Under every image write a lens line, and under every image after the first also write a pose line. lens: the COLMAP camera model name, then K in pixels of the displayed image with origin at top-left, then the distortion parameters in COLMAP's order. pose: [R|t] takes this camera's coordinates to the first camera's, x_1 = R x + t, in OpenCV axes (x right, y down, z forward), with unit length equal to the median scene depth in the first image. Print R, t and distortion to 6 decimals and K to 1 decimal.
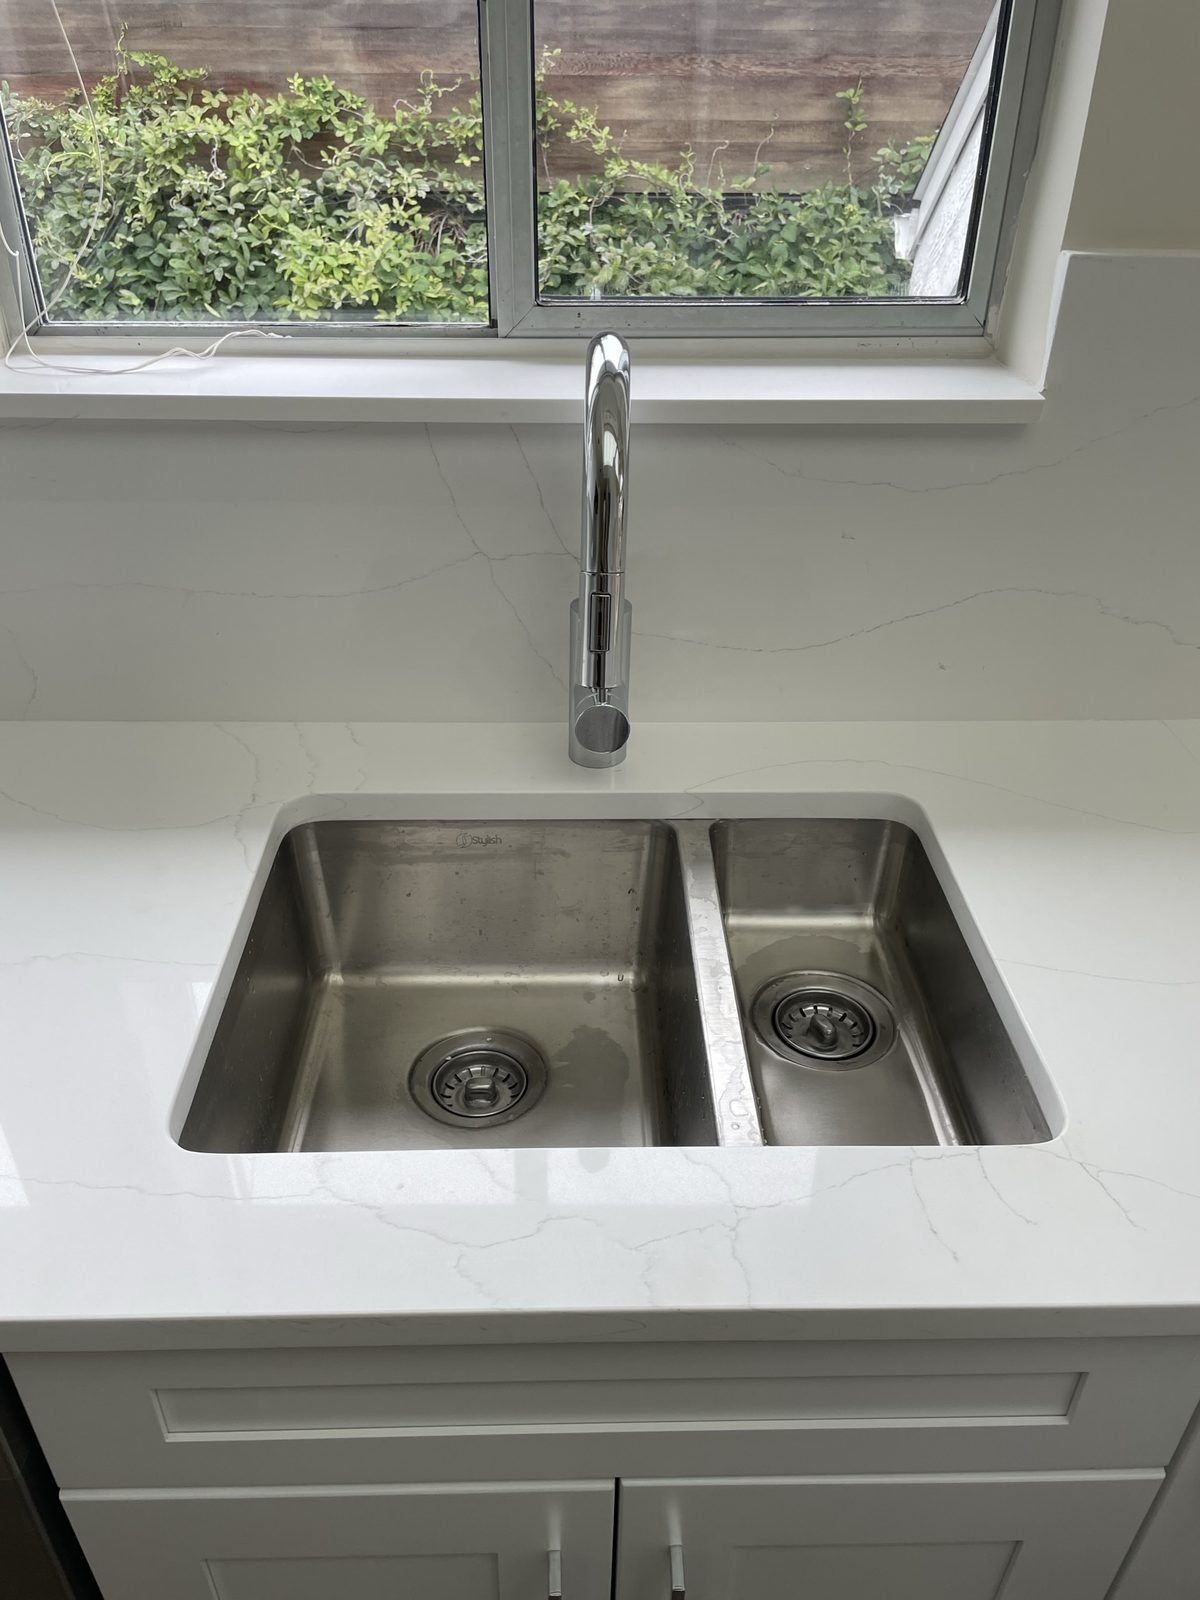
lens RADIAL K [[1212.6, 0, 594.6], [0, 1212.6, 791.2], [0, 0, 1]] dist [0.082341, -0.121546]
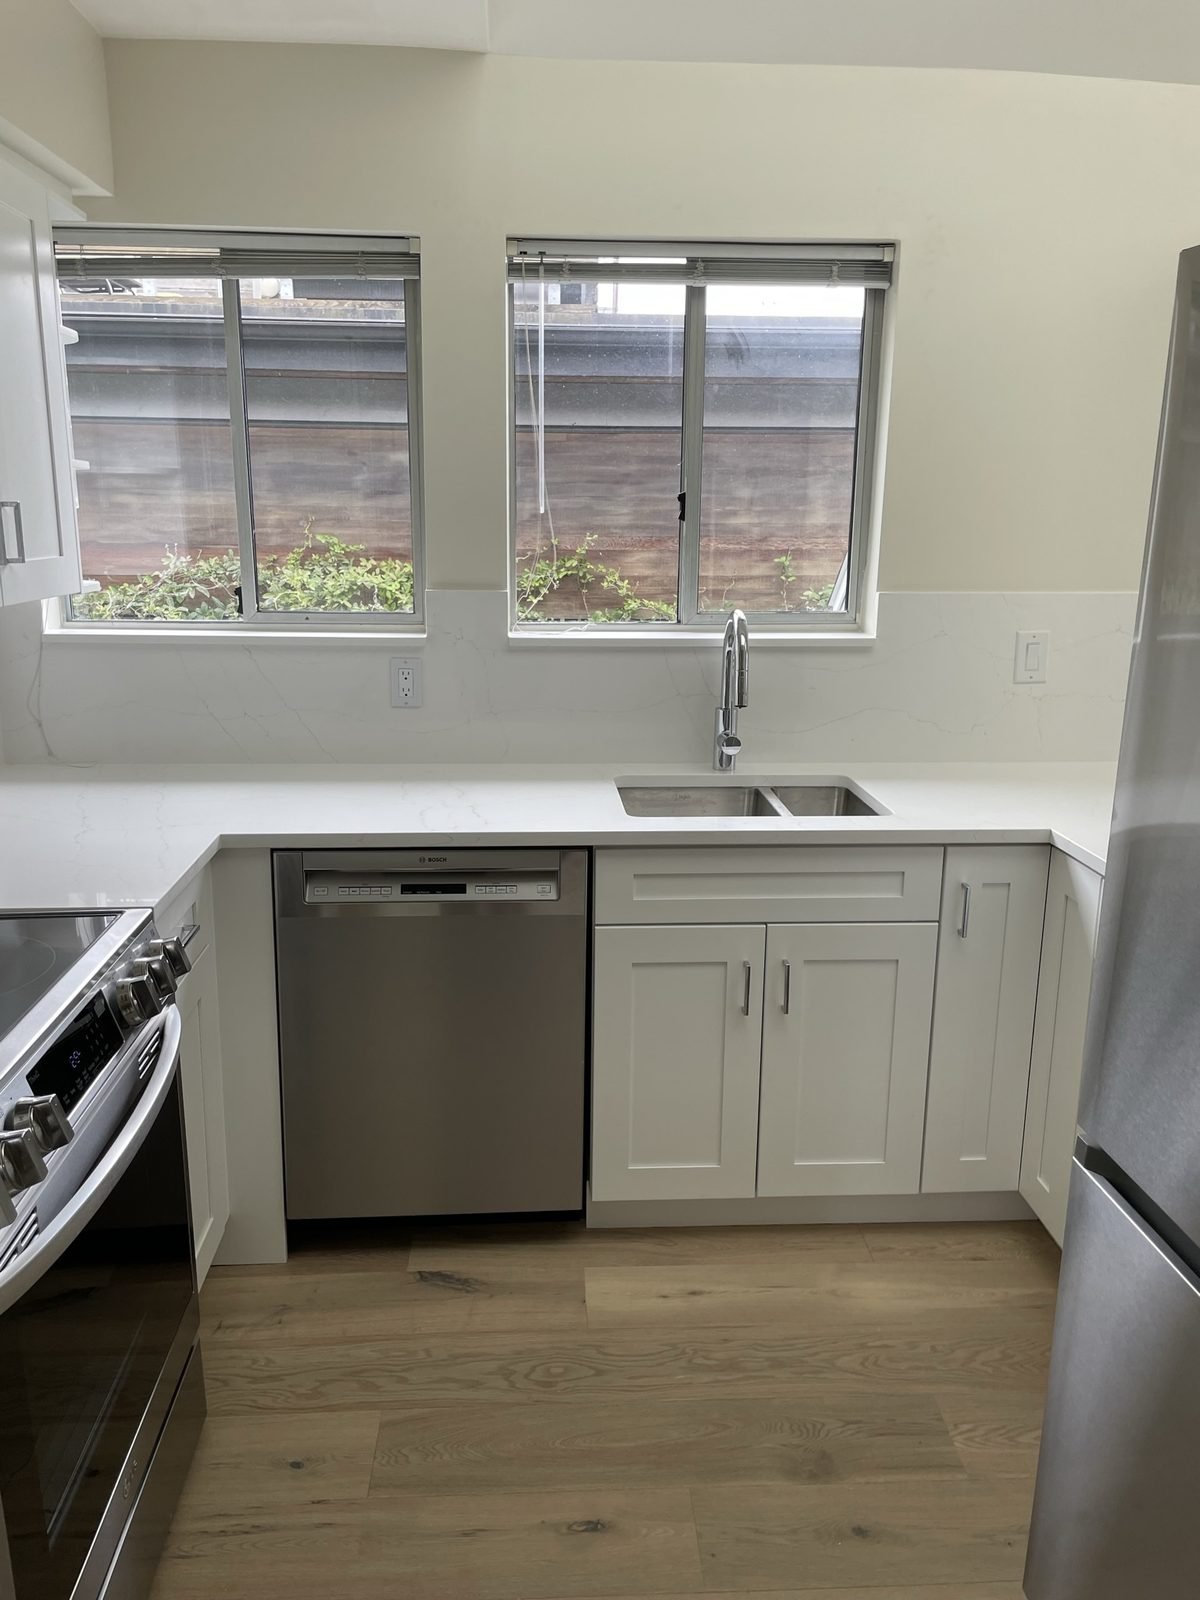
lens RADIAL K [[1219.7, 0, 597.2], [0, 1219.7, 794.2], [0, 0, 1]] dist [0.092641, -0.123565]
pose [[0.999154, -0.009660, 0.039985, -0.089919], [0.022251, 0.944477, -0.327822, 0.209707], [-0.034598, 0.328434, 0.943893, -0.347191]]
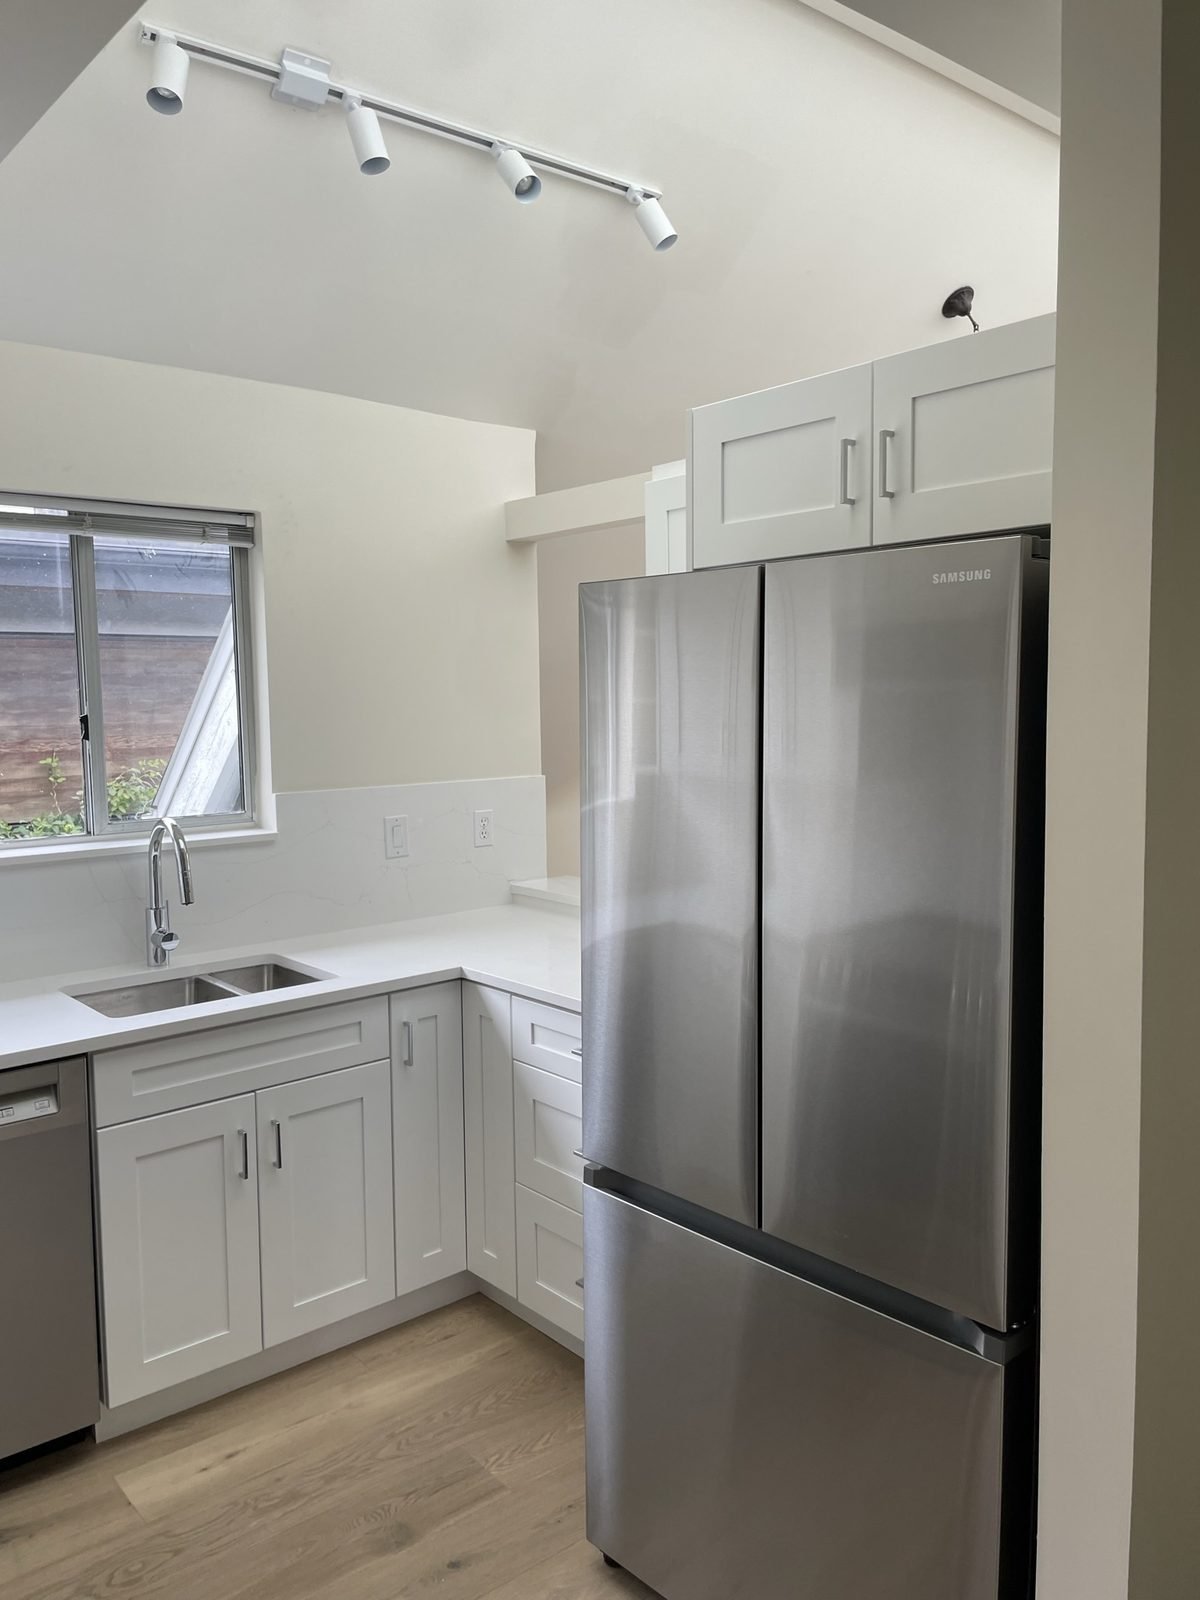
lens RADIAL K [[1219.7, 0, 597.2], [0, 1219.7, 794.2], [0, 0, 1]] dist [0.092641, -0.123565]
pose [[0.774698, -0.074705, 0.627903, -0.232355], [0.356801, 0.871457, -0.336535, 0.226301], [-0.522050, 0.484749, 0.701771, -0.410103]]
